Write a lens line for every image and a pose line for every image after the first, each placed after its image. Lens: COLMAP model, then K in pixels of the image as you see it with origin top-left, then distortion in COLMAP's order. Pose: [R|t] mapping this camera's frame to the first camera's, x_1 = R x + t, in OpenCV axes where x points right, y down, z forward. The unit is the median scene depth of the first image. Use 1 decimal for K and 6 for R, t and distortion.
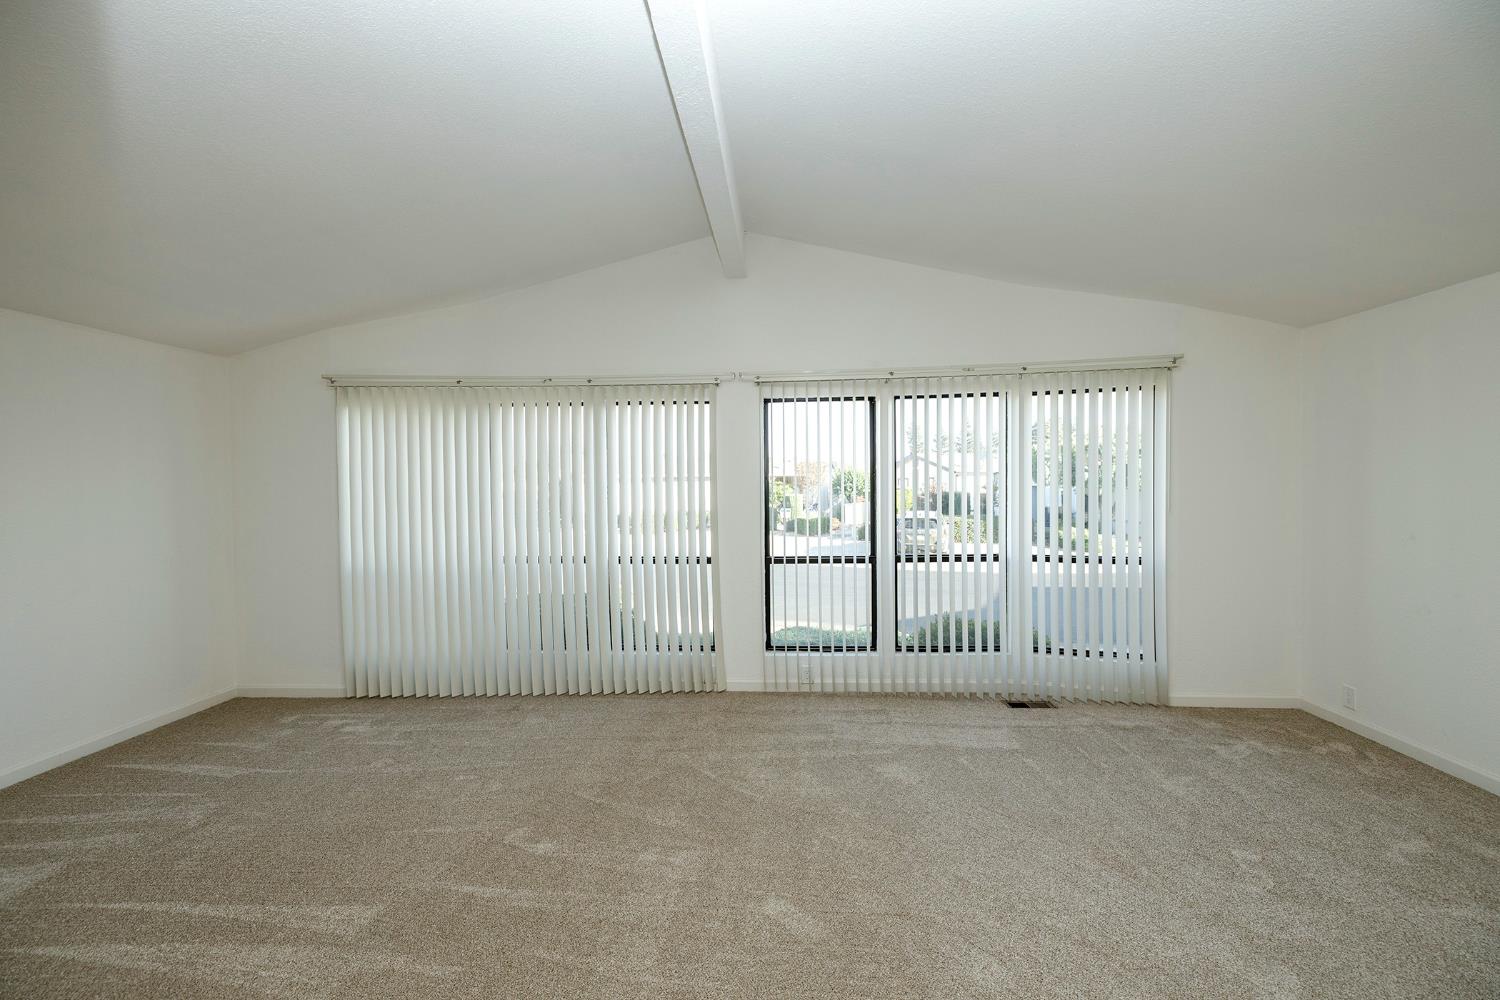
lens RADIAL K [[625.6, 0, 743.0], [0, 625.6, 502.7], [0, 0, 1]] dist [0.000416, 0.000696]
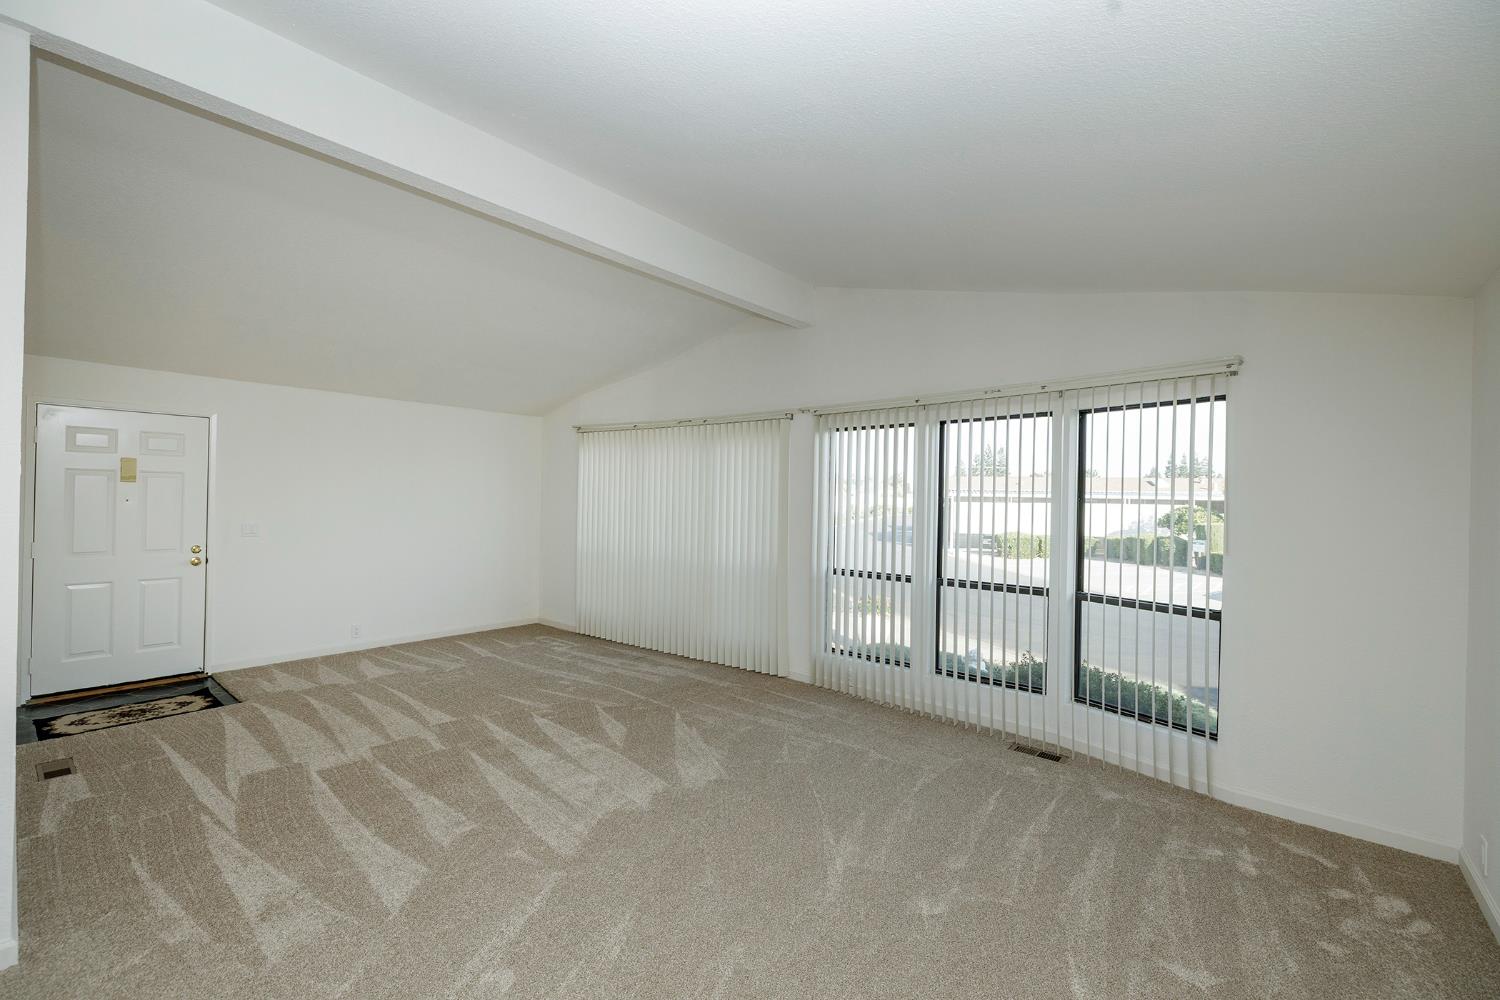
lens RADIAL K [[625.6, 0, 722.0], [0, 625.6, 499.0], [0, 0, 1]] dist [0.000416, 0.000696]
pose [[0.796943, 0.029300, -0.603344, 0.565745], [-0.049219, 0.998651, -0.016514, -0.009292], [0.602046, 0.042857, 0.797310, -0.018570]]
